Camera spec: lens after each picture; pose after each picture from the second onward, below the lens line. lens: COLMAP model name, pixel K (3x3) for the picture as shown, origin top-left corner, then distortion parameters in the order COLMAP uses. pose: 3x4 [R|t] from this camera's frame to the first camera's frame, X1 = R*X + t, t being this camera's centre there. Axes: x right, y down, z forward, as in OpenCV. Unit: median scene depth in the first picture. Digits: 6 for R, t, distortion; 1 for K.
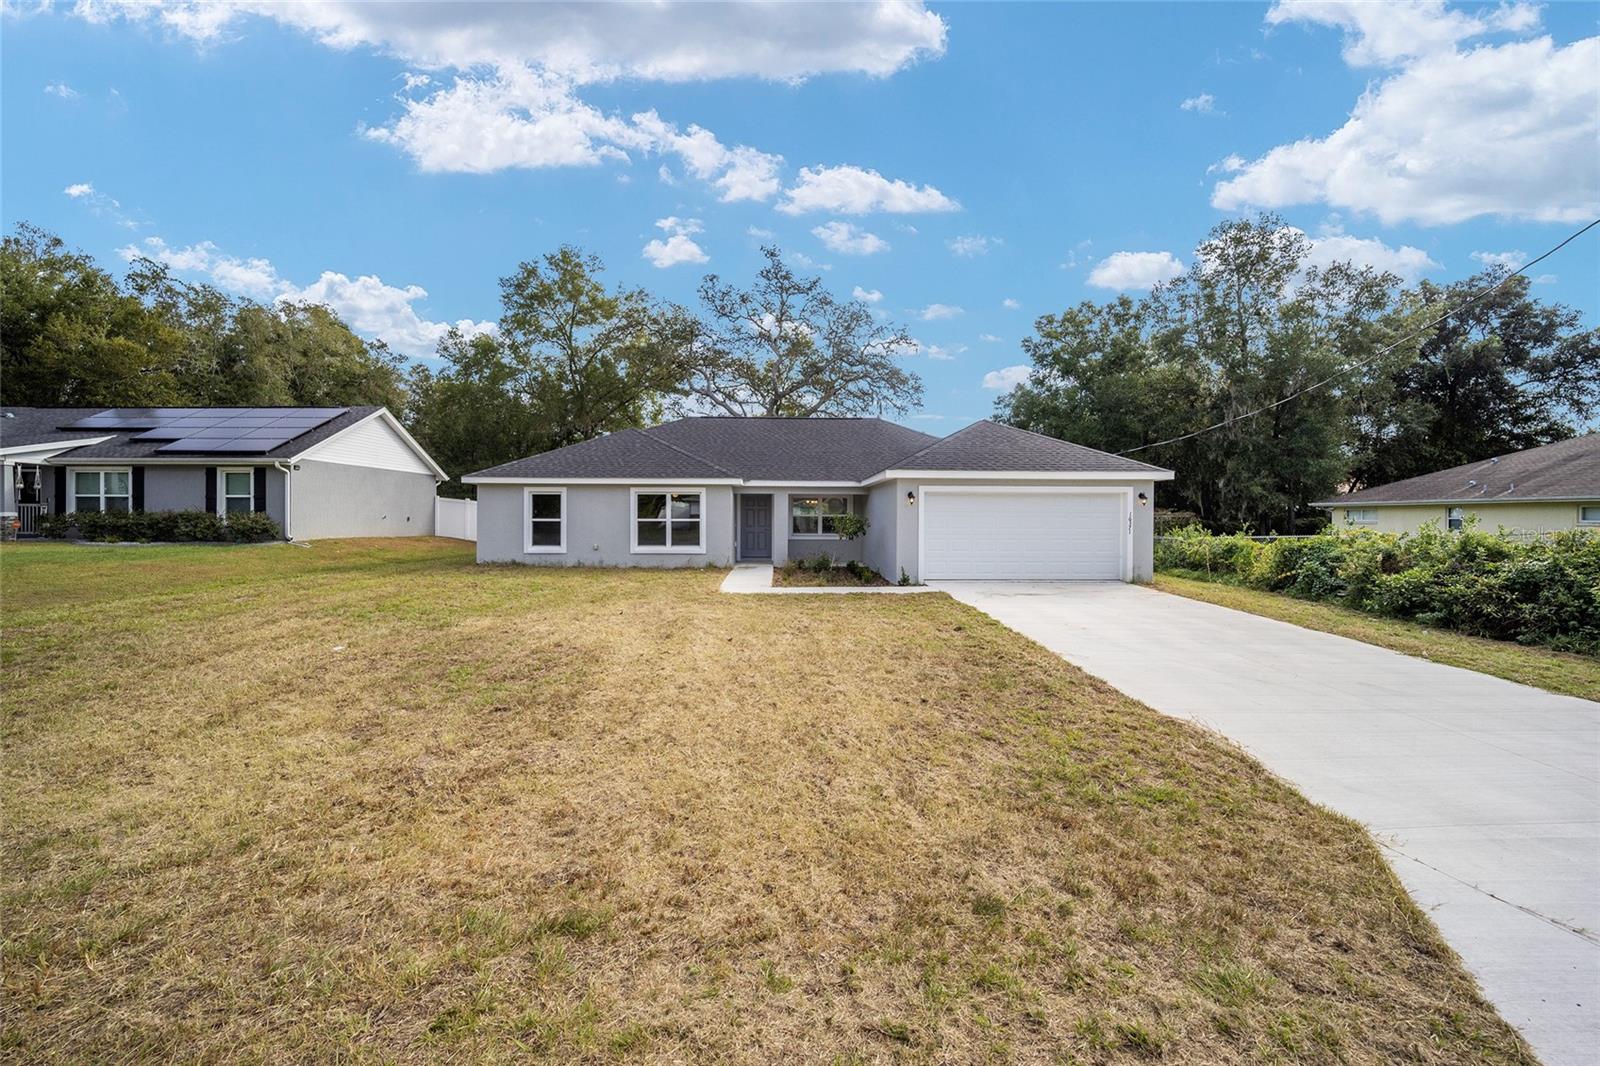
lens RADIAL K [[654.8, 0, 801.0], [0, 654.8, 522.5], [0, 0, 1]] dist [-0.002495, -0.000746]
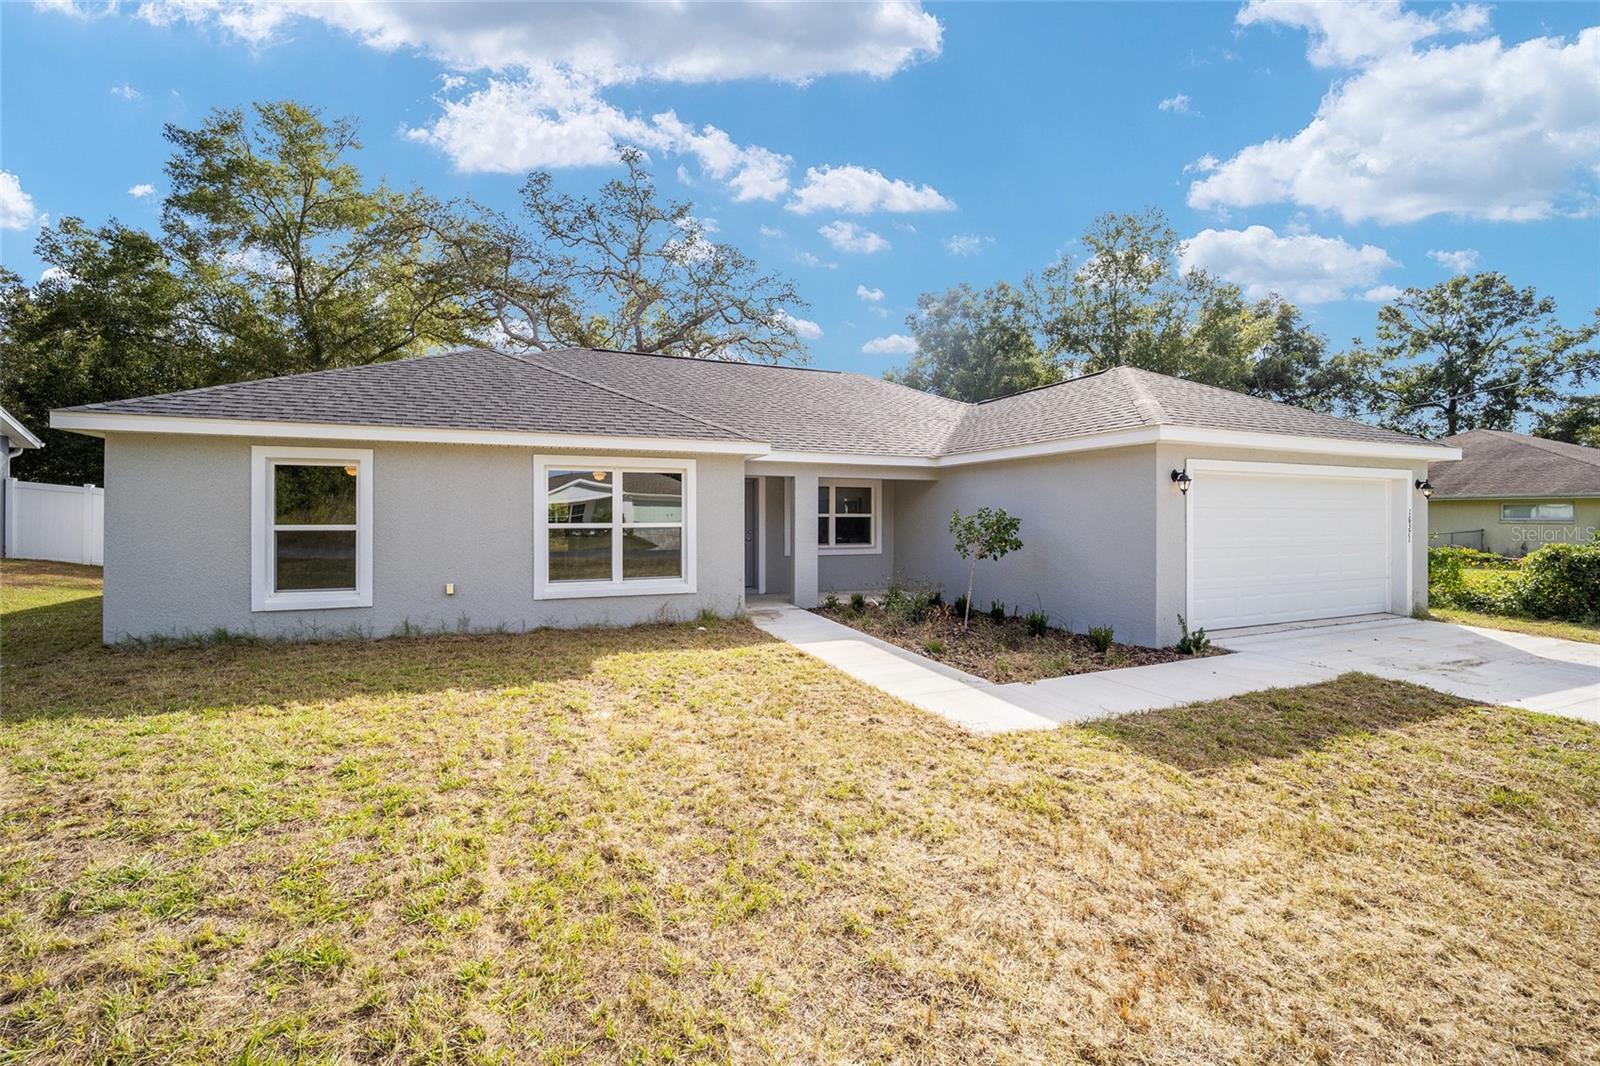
lens RADIAL K [[654.8, 0, 801.0], [0, 654.8, 522.5], [0, 0, 1]] dist [-0.002495, -0.000746]
pose [[0.941225, -0.004306, 0.337753, -0.157483], [0.004290, 0.999990, 0.000793, -0.003954], [-0.337753, 0.000702, 0.941234, 0.332492]]
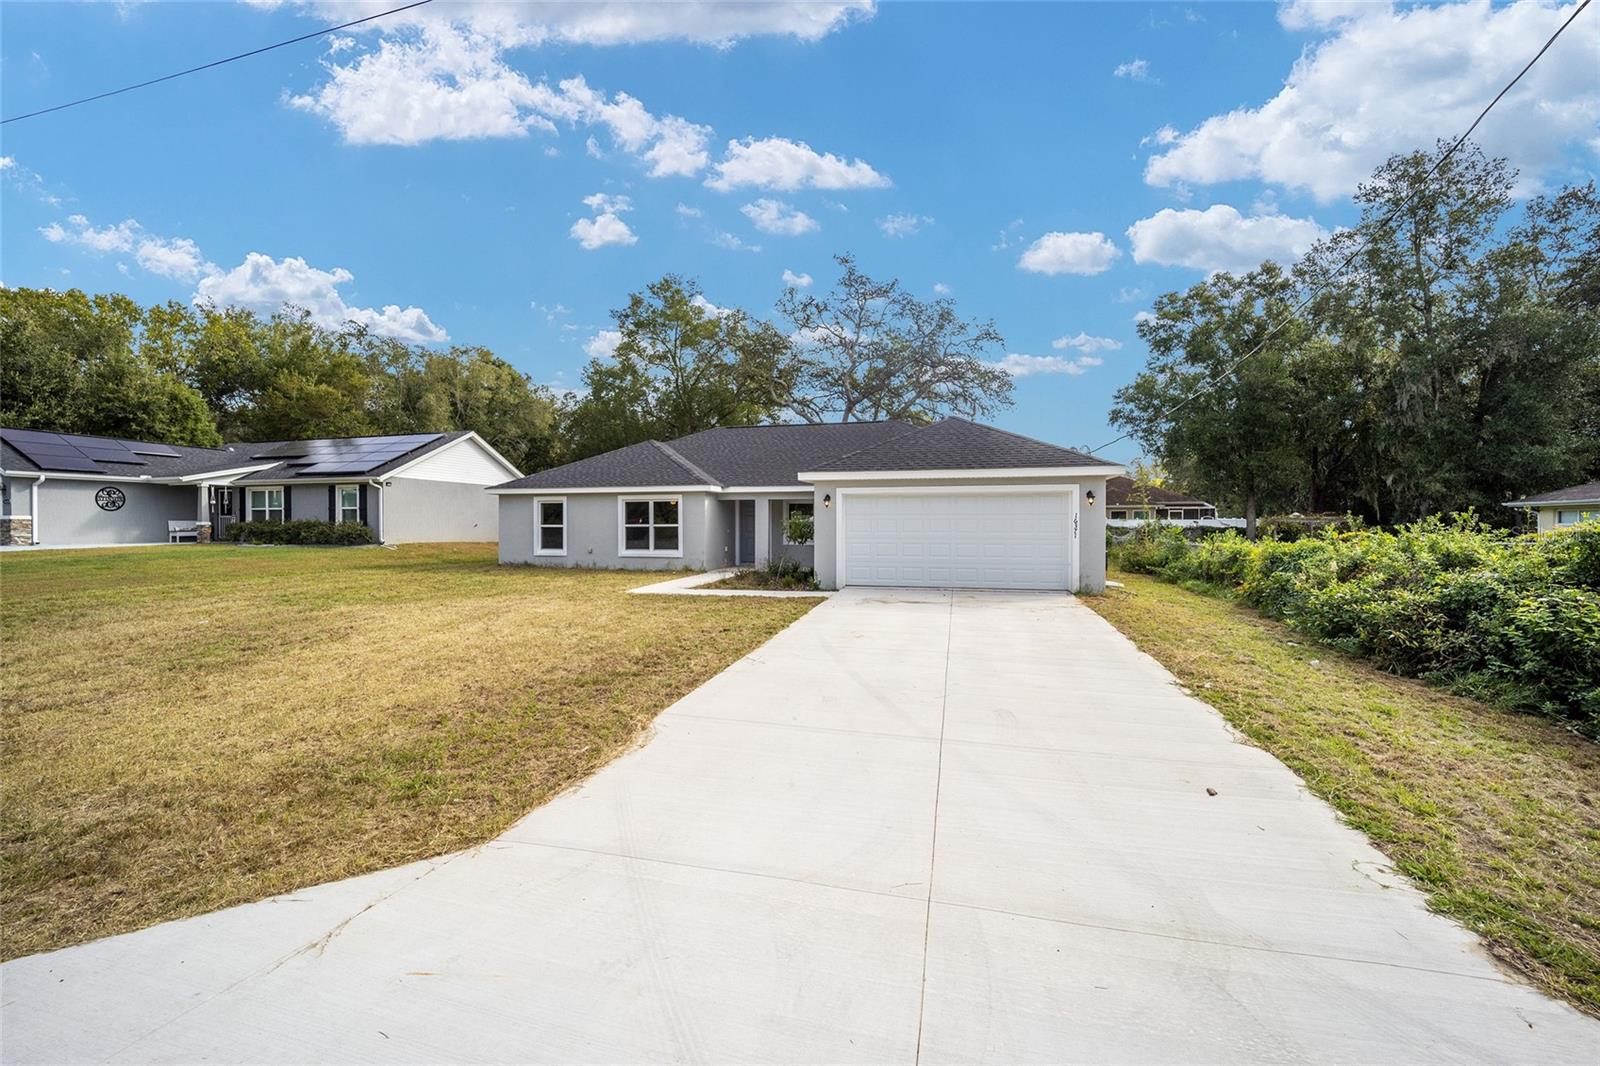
lens RADIAL K [[654.8, 0, 801.0], [0, 654.8, 522.5], [0, 0, 1]] dist [-0.002495, -0.000746]
pose [[0.961968, -0.005050, -0.273115, 0.216484], [0.002323, 0.999944, -0.010307, 0.001776], [0.273152, 0.009280, 0.961926, 0.023129]]
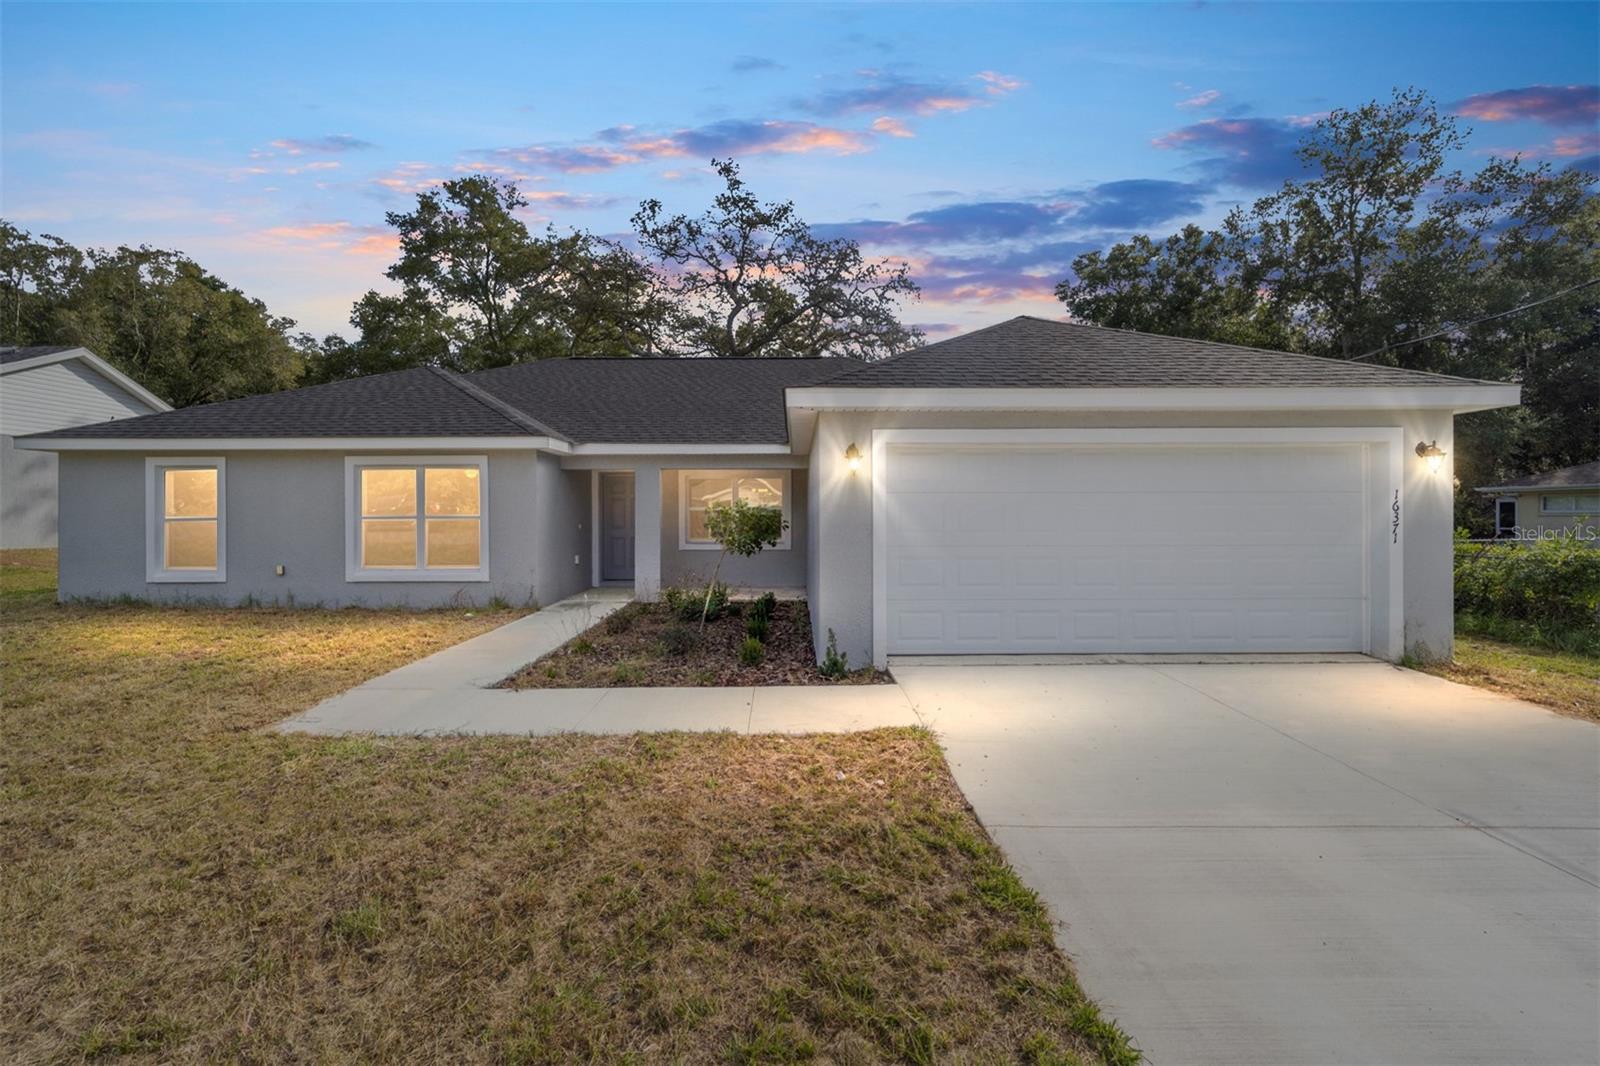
lens RADIAL K [[656.4, 0, 791.6], [0, 656.4, 513.3], [0, 0, 1]] dist [0.004052, 0.000220]
pose [[0.999143, -0.006414, -0.040893, 0.080165], [0.006017, 0.999934, -0.009830, -0.000089], [0.040953, 0.009576, 0.999115, 0.317392]]
